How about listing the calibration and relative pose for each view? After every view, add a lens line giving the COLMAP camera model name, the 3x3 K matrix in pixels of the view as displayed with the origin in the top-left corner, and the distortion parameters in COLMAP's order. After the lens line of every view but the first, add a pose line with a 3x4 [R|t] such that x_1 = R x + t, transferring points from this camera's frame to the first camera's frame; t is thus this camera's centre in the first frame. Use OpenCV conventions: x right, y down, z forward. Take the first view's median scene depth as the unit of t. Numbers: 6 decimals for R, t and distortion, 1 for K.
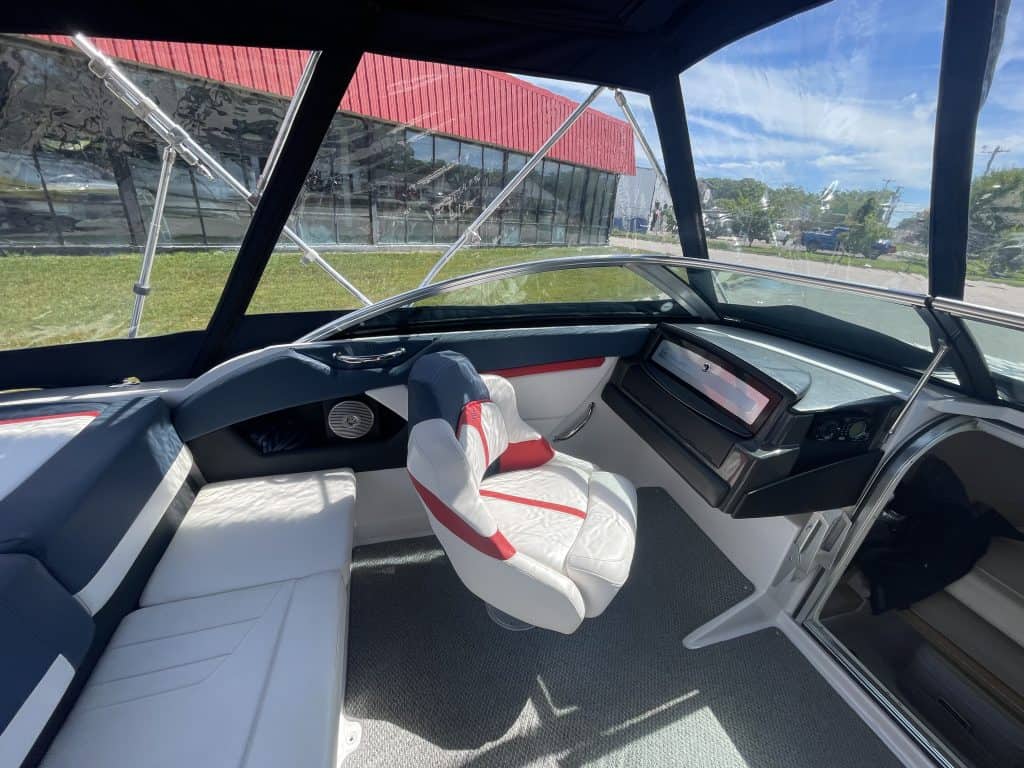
lens RADIAL K [[415.4, 0, 506.9], [0, 415.4, 382.6], [0, 0, 1]] dist [-0.000045, -0.000151]
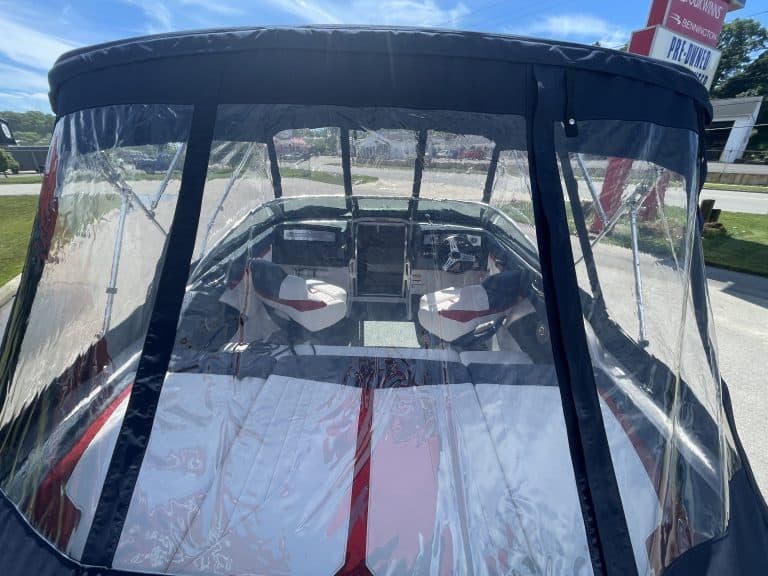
lens RADIAL K [[312.8, 0, 381.7], [0, 312.8, 287.8], [0, 0, 1]] dist [0.002565, -0.000184]
pose [[0.297057, -0.438993, 0.847963, -1.541559], [0.393603, 0.865389, 0.310128, -0.200495], [-0.869962, 0.241635, 0.429859, -0.306111]]
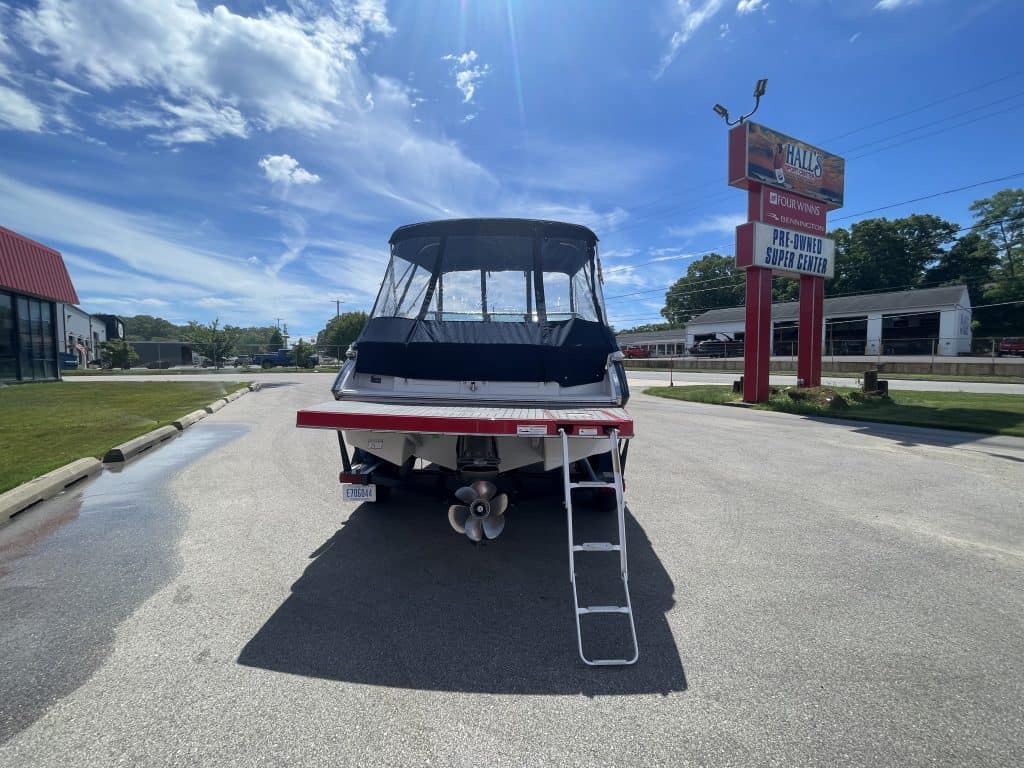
lens RADIAL K [[417.0, 0, 509.0], [0, 417.0, 383.7], [0, 0, 1]] dist [0.002565, -0.000184]
pose [[0.343144, -0.129853, 0.930264, -3.936793], [0.396515, 0.917849, -0.018142, 0.819715], [-0.851486, 0.375088, 0.366443, -0.986252]]
